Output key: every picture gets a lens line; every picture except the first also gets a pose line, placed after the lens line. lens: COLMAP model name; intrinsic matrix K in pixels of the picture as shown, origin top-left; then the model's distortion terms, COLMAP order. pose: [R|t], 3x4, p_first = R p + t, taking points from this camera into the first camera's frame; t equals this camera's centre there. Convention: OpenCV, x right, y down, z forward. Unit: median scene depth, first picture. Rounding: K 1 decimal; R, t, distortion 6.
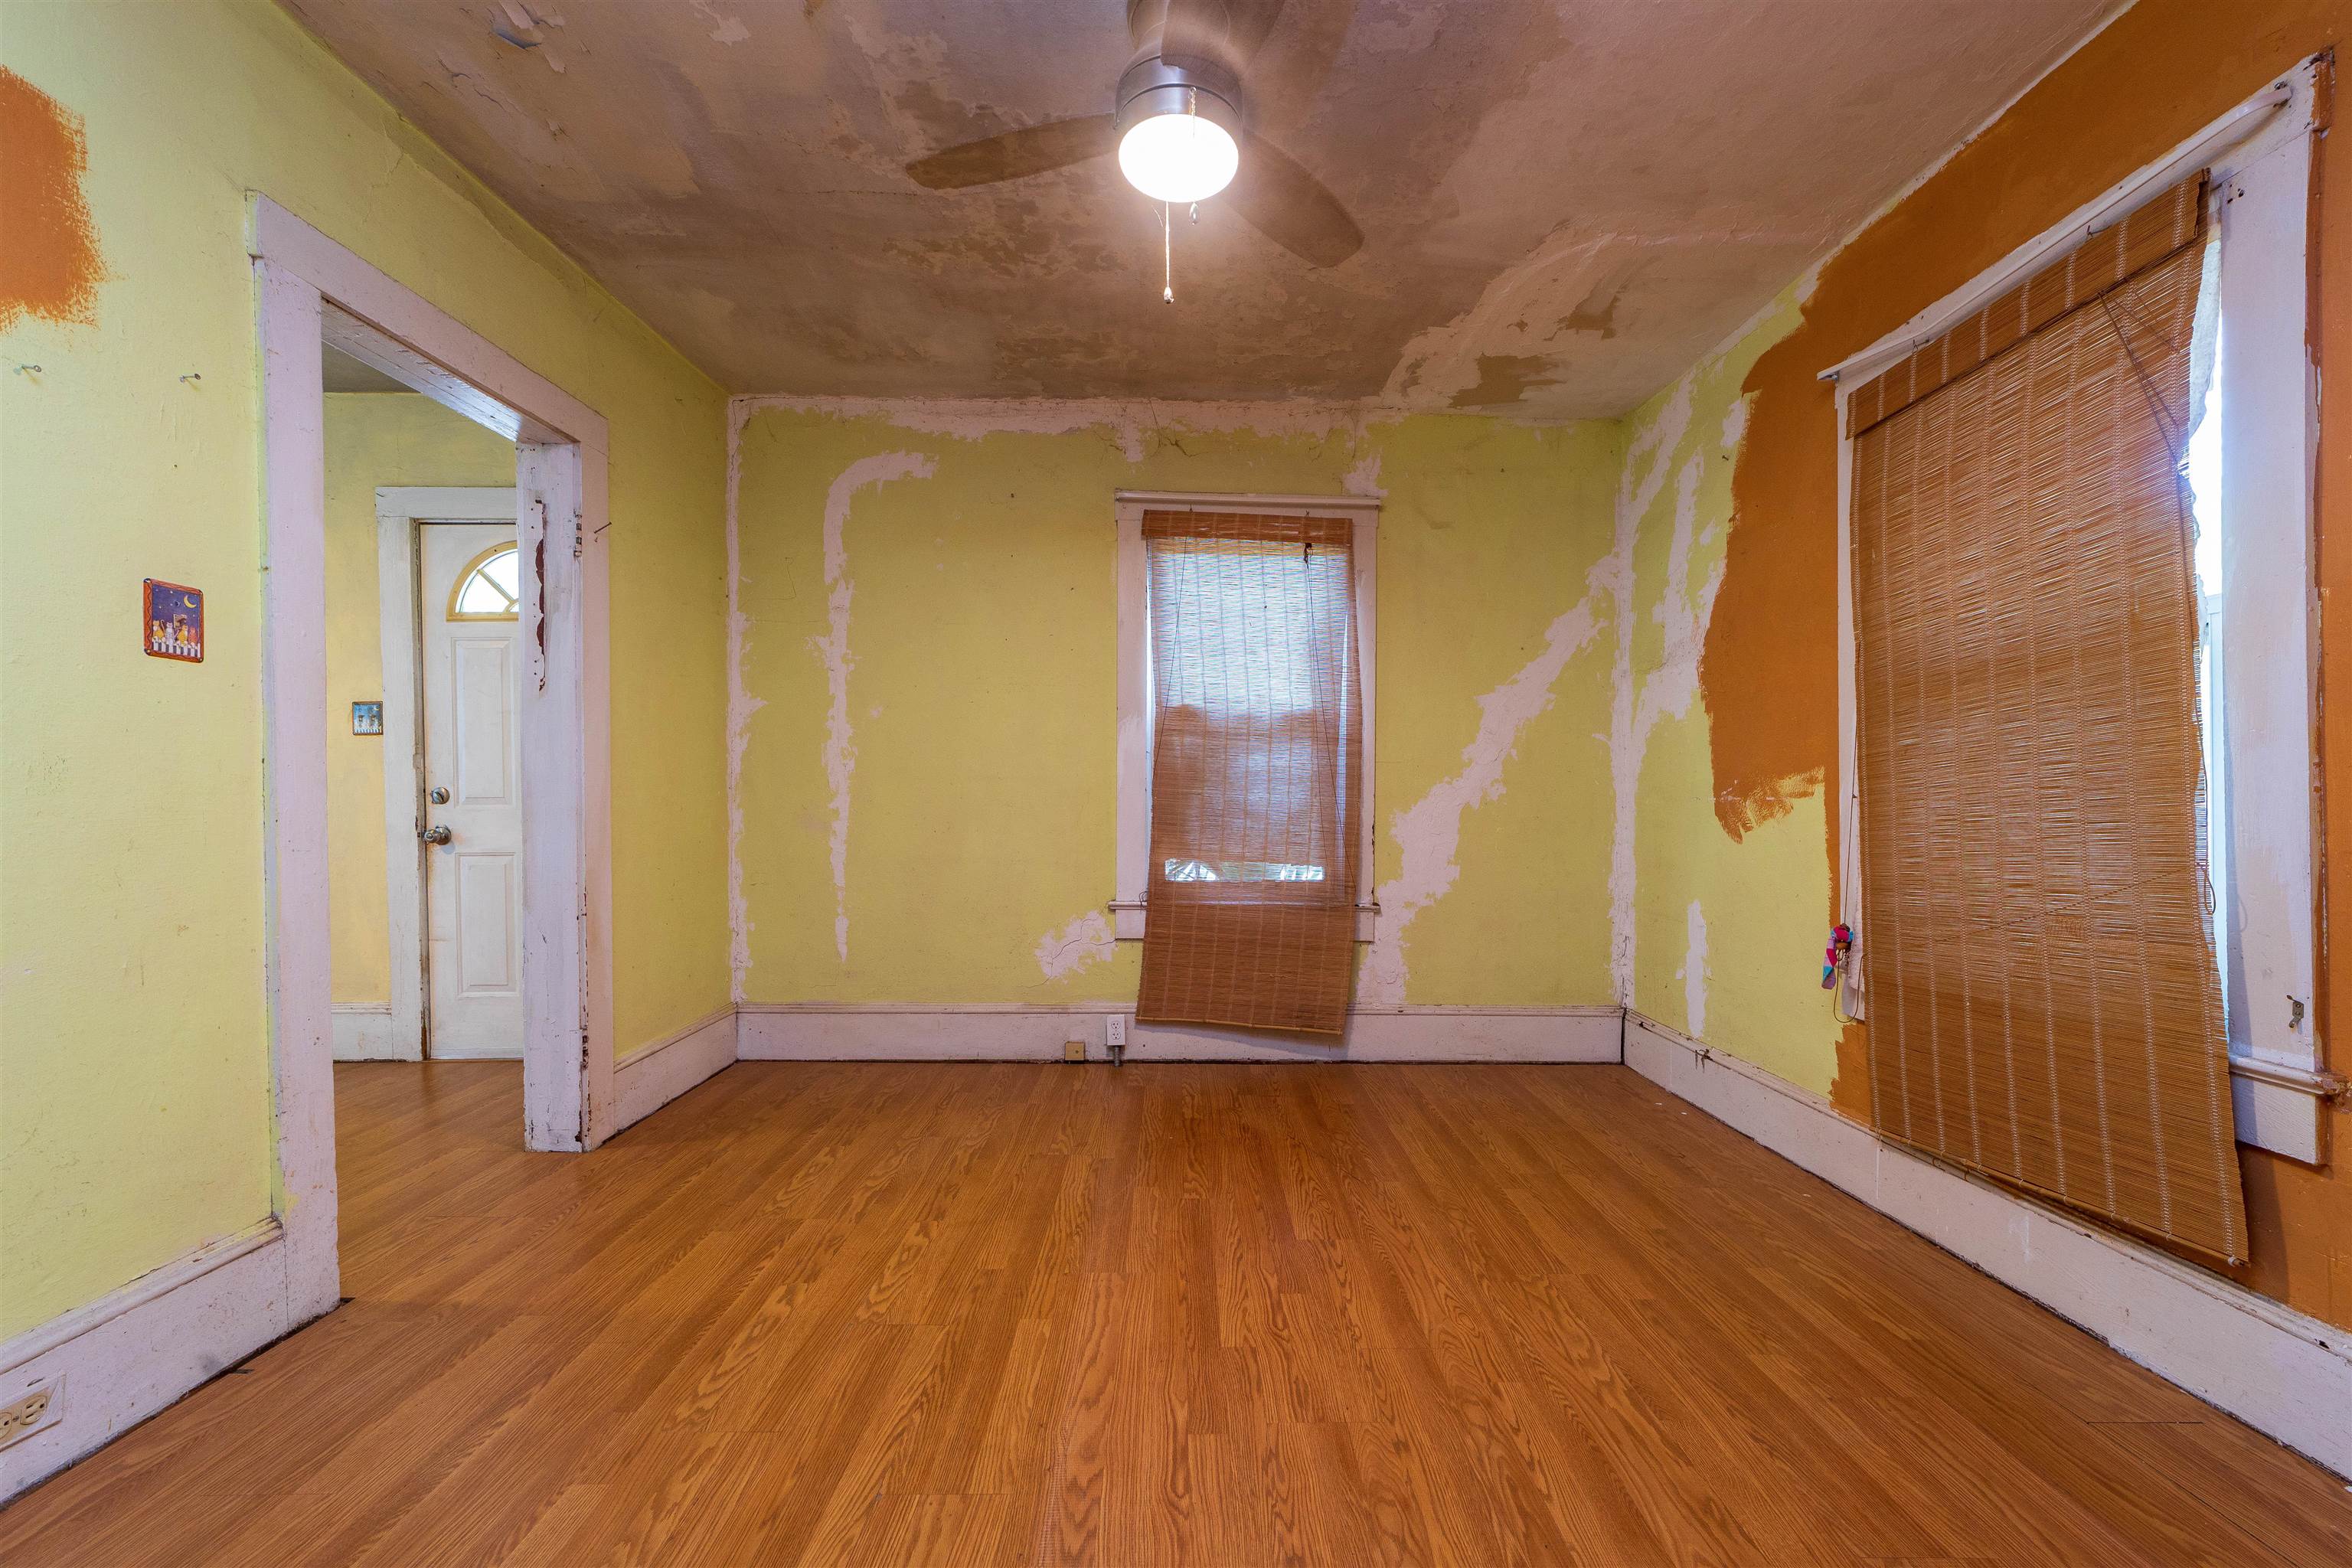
lens RADIAL K [[912.5, 0, 1189.5], [0, 912.5, 792.2], [0, 0, 1]] dist [-0.010035, 0.005097]
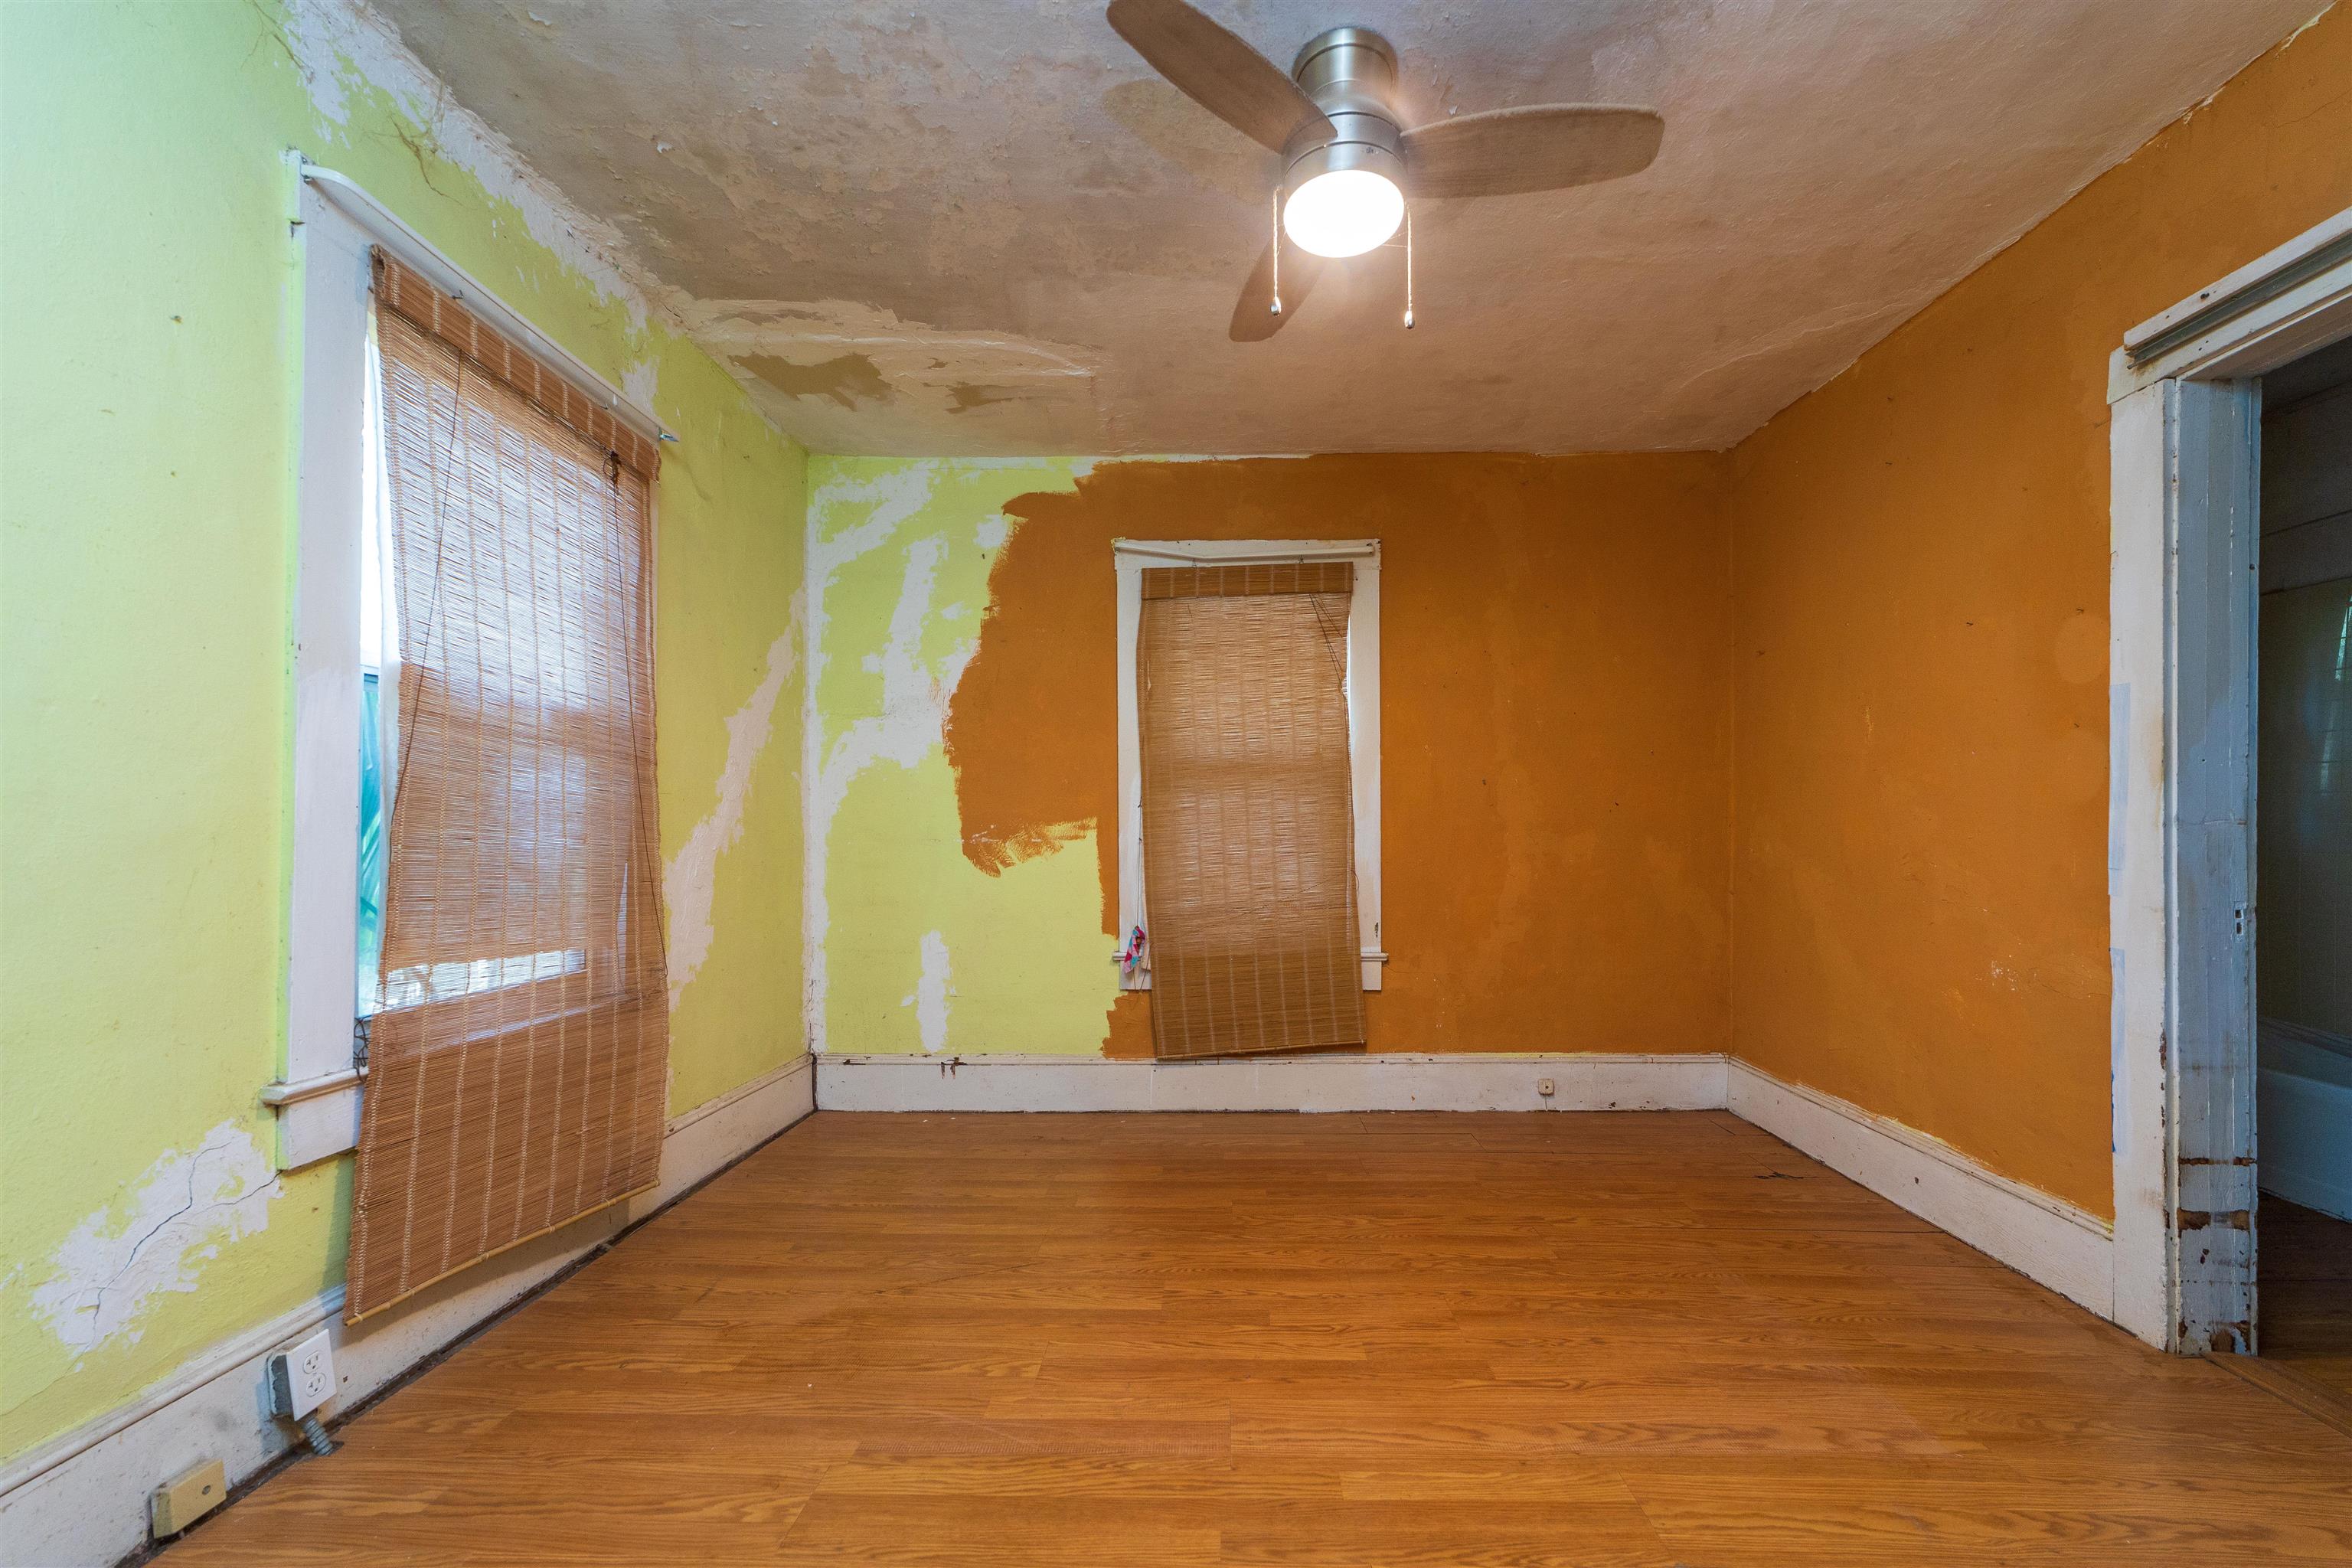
lens RADIAL K [[946.3, 0, 1178.1], [0, 946.3, 814.5], [0, 0, 1]] dist [-0.000340, 0.001806]
pose [[0.045944, 0.017097, 0.998798, -0.706540], [-0.007726, 0.999830, -0.016759, -0.008893], [-0.998914, -0.006947, 0.046069, 0.753463]]
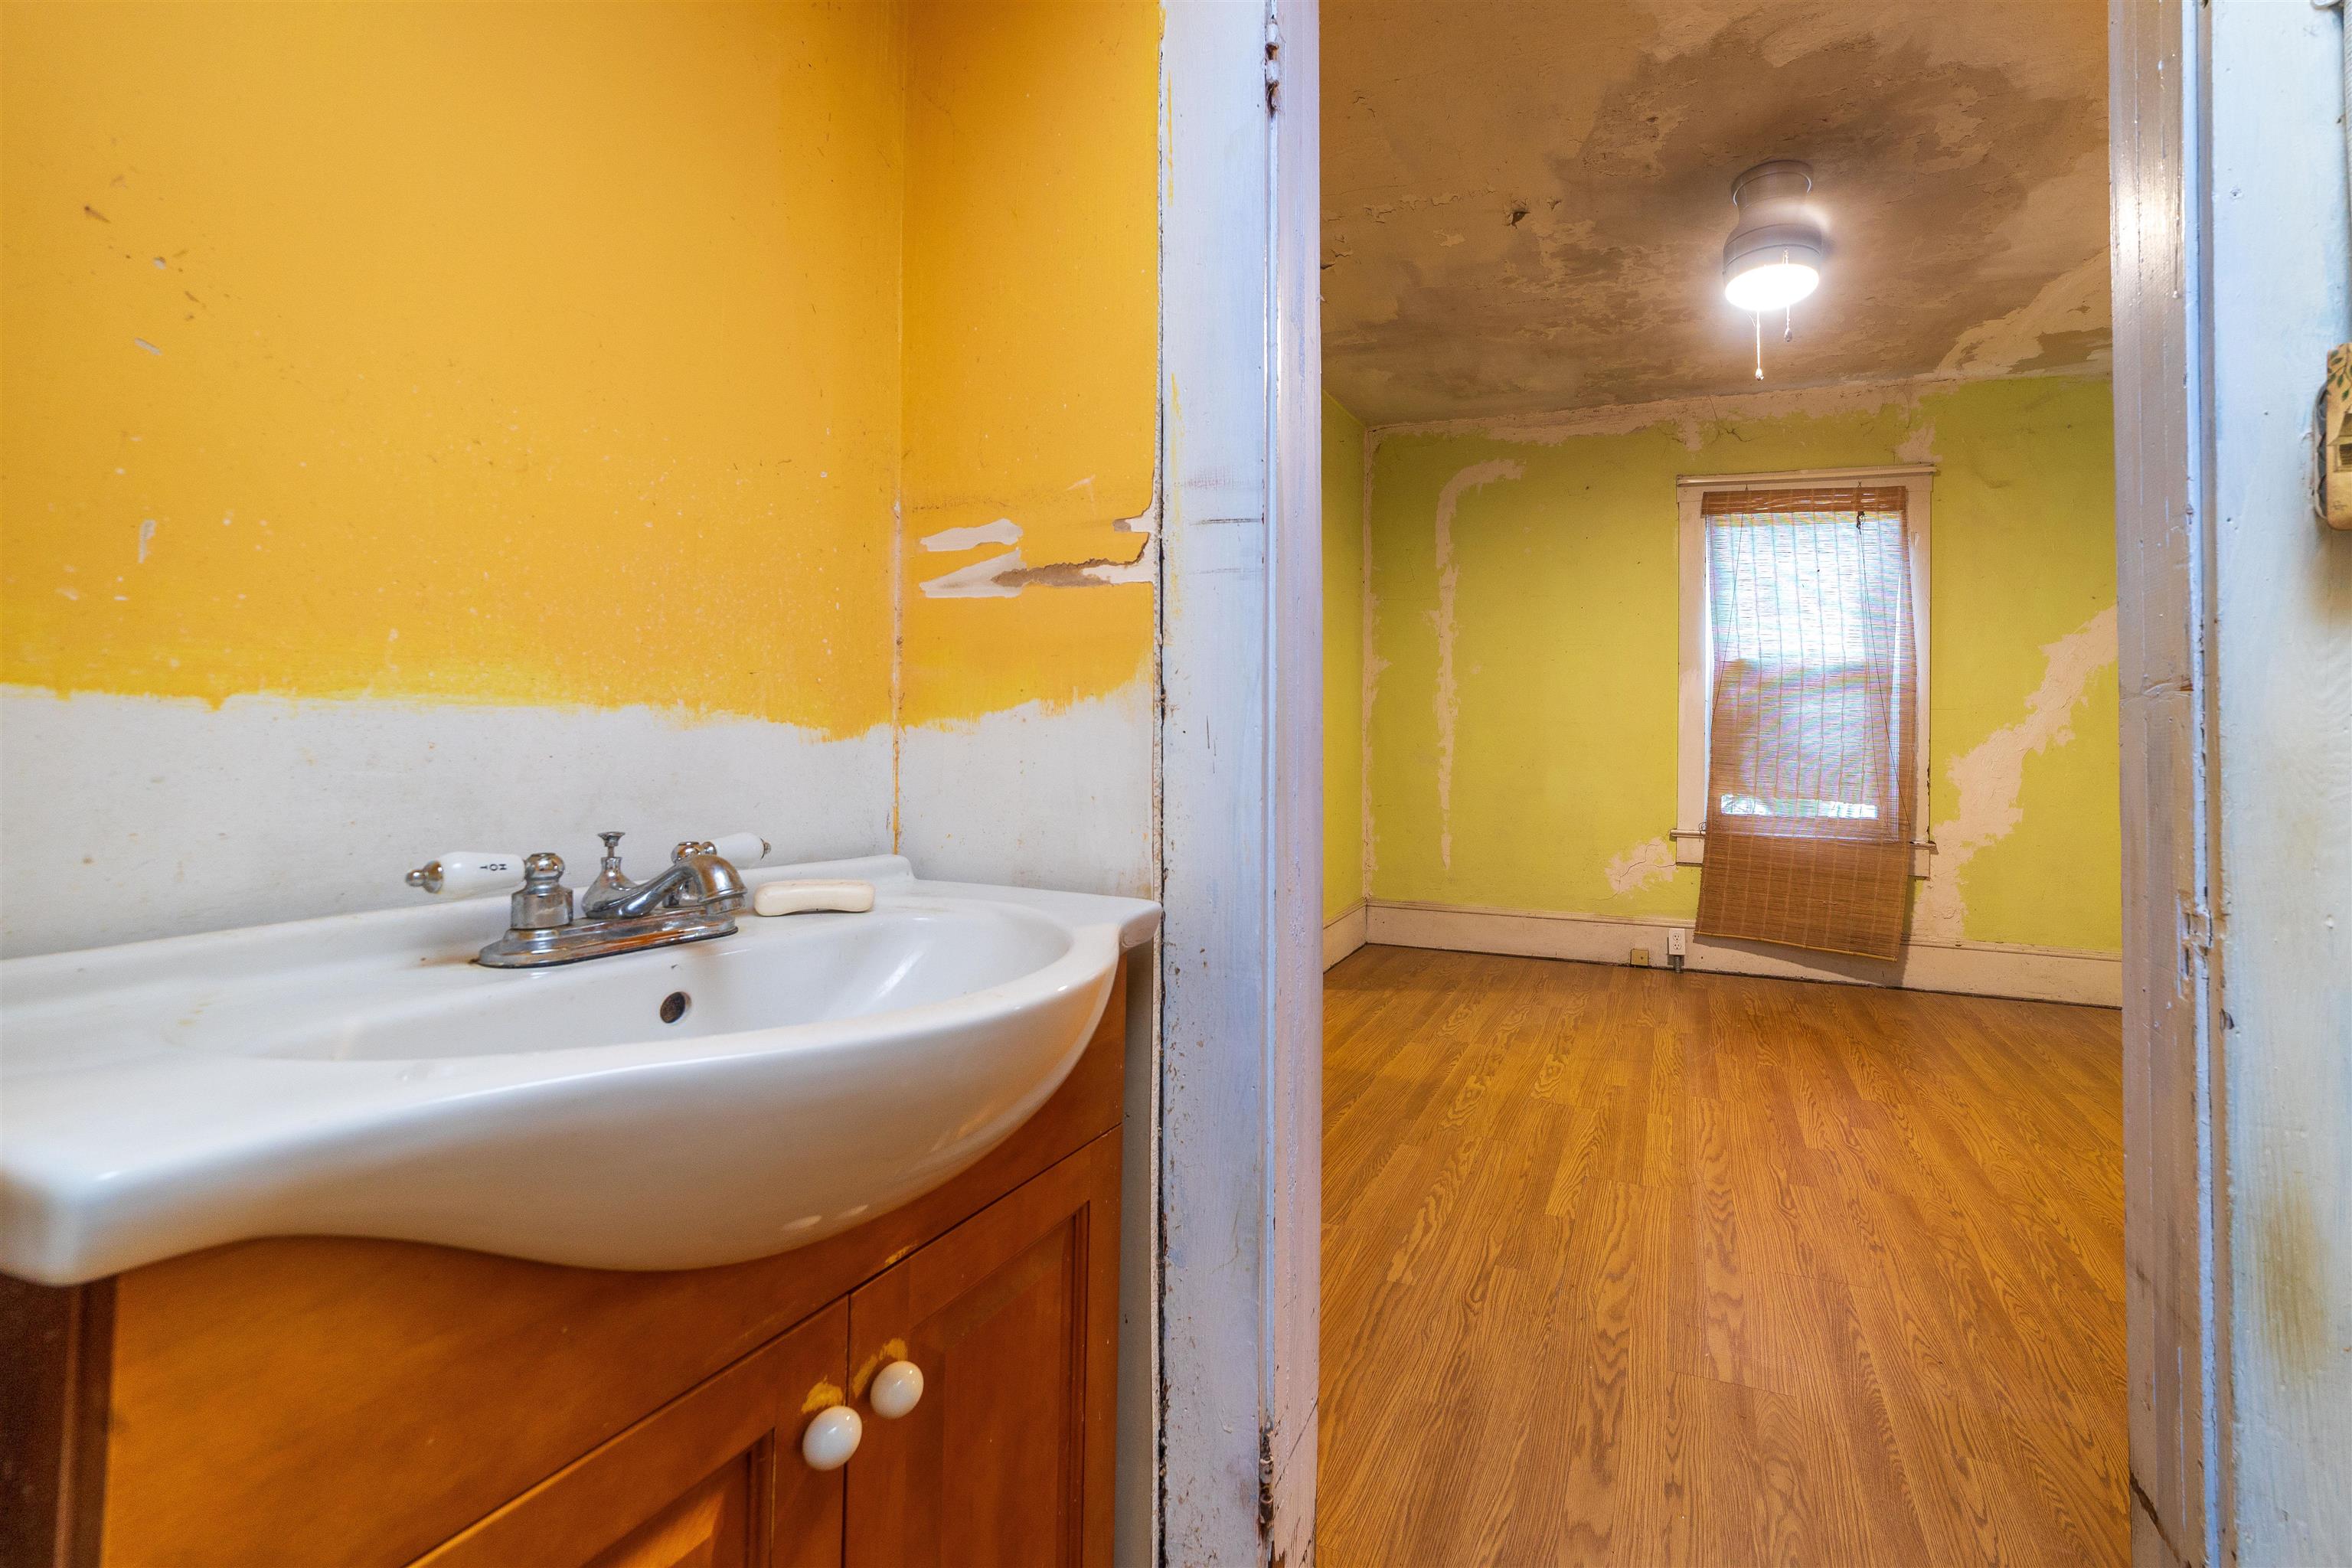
lens RADIAL K [[946.3, 0, 1378.3], [0, 946.3, 711.0], [0, 0, 1]] dist [-0.000340, 0.001806]
pose [[0.947536, -0.000045, -0.319650, -0.076920], [-0.006539, 0.999788, -0.019525, -0.007414], [0.319584, 0.020591, 0.947334, -0.359765]]
